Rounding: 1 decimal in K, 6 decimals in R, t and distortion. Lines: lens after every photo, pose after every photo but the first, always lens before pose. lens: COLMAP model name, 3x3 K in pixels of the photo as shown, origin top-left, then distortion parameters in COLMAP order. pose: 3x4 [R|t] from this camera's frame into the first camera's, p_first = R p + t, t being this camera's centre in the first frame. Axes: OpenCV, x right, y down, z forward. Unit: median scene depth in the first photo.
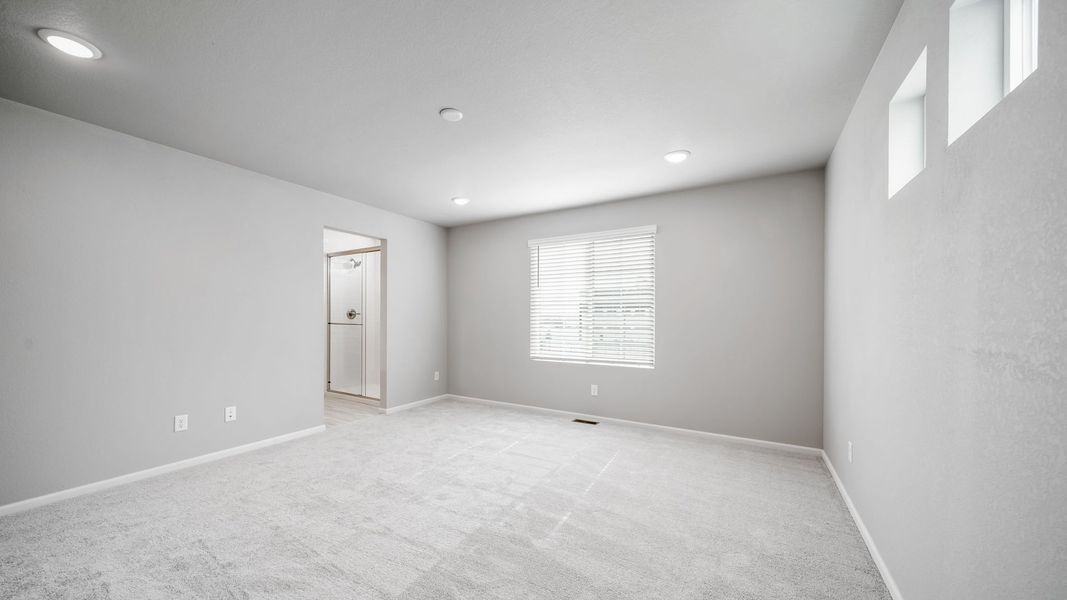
lens RADIAL K [[377.6, 0, 523.1], [0, 377.6, 314.2], [0, 0, 1]] dist [0.001296, -0.000338]
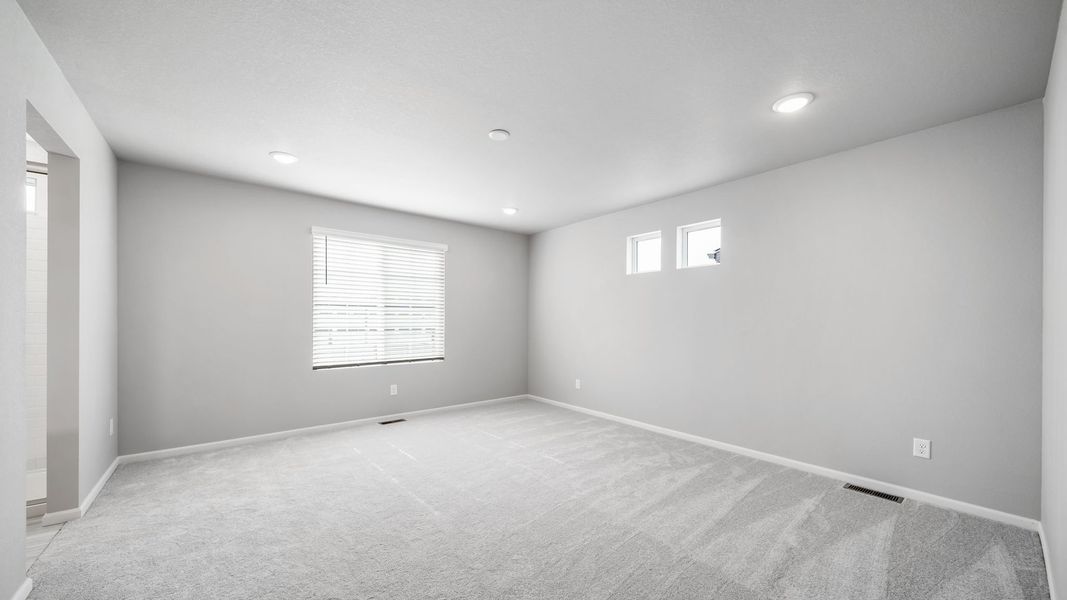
lens RADIAL K [[377.6, 0, 523.1], [0, 377.6, 314.2], [0, 0, 1]] dist [0.001296, -0.000338]
pose [[0.346106, 0.009702, 0.938145, -0.656167], [-0.007868, 0.999941, -0.007439, -0.001713], [-0.938162, -0.004806, 0.346162, 0.305563]]
